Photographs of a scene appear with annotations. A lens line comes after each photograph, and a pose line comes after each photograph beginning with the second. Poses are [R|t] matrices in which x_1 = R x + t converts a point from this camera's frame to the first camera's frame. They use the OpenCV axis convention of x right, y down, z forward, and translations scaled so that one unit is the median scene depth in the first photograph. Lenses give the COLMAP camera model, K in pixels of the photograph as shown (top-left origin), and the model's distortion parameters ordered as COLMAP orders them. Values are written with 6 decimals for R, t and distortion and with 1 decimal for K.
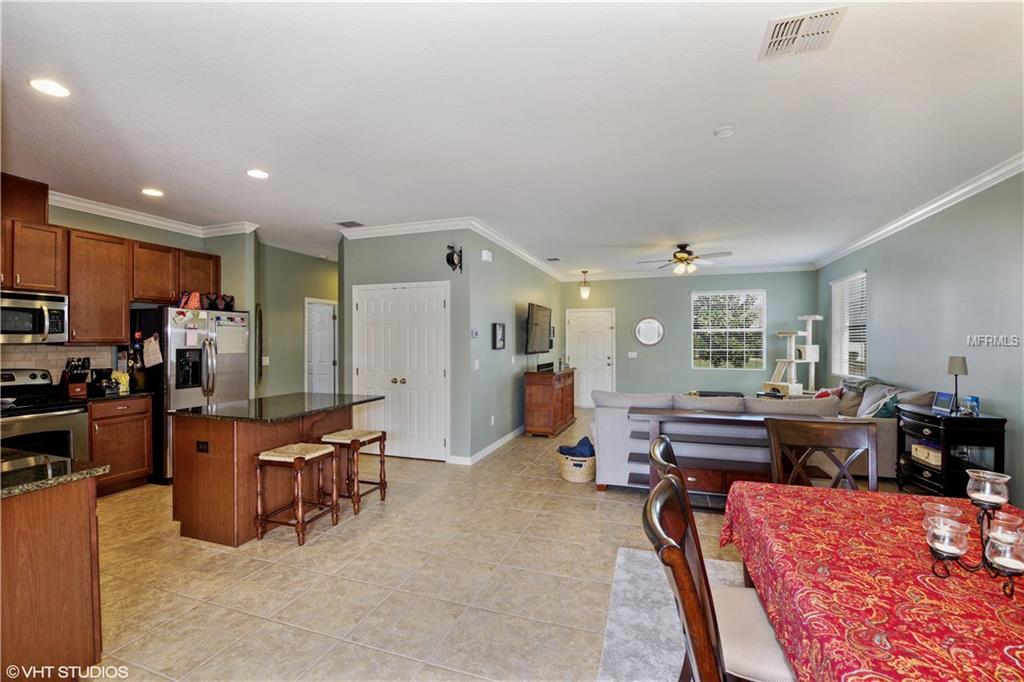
lens RADIAL K [[449.2, 0, 514.1], [0, 449.2, 341.8], [0, 0, 1]] dist [-0.032744, -0.000639]
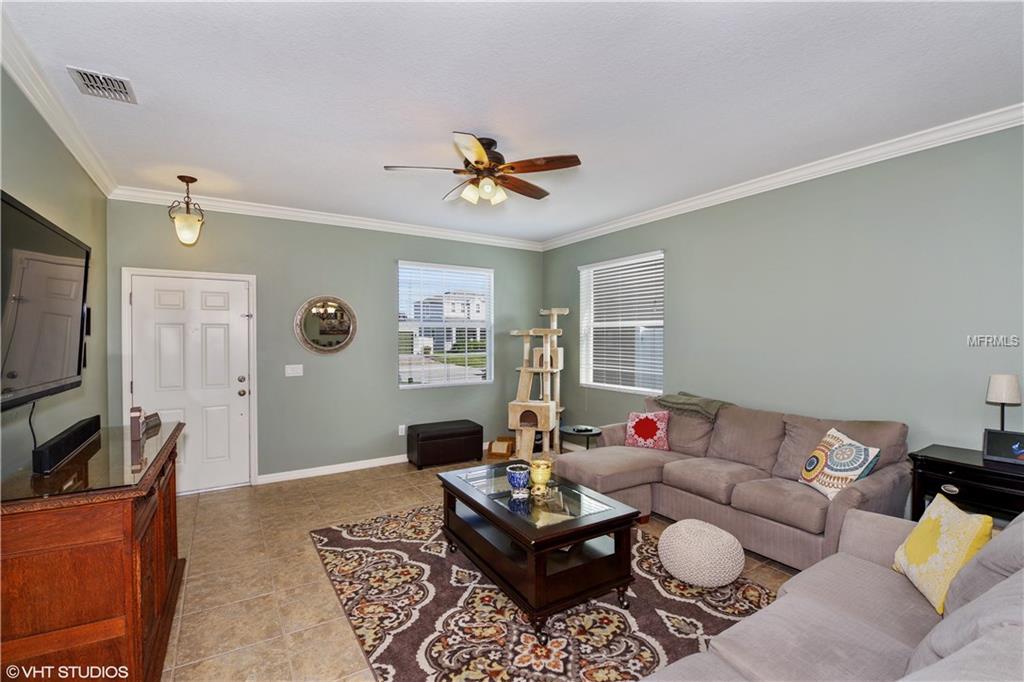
lens RADIAL K [[449.2, 0, 512.7], [0, 449.2, 338.3], [0, 0, 1]] dist [-0.032744, -0.000639]
pose [[0.608092, -0.002643, 0.793862, 0.018882], [-0.003028, 0.999979, 0.005648, -0.011964], [-0.793861, -0.005838, 0.608072, 0.576082]]
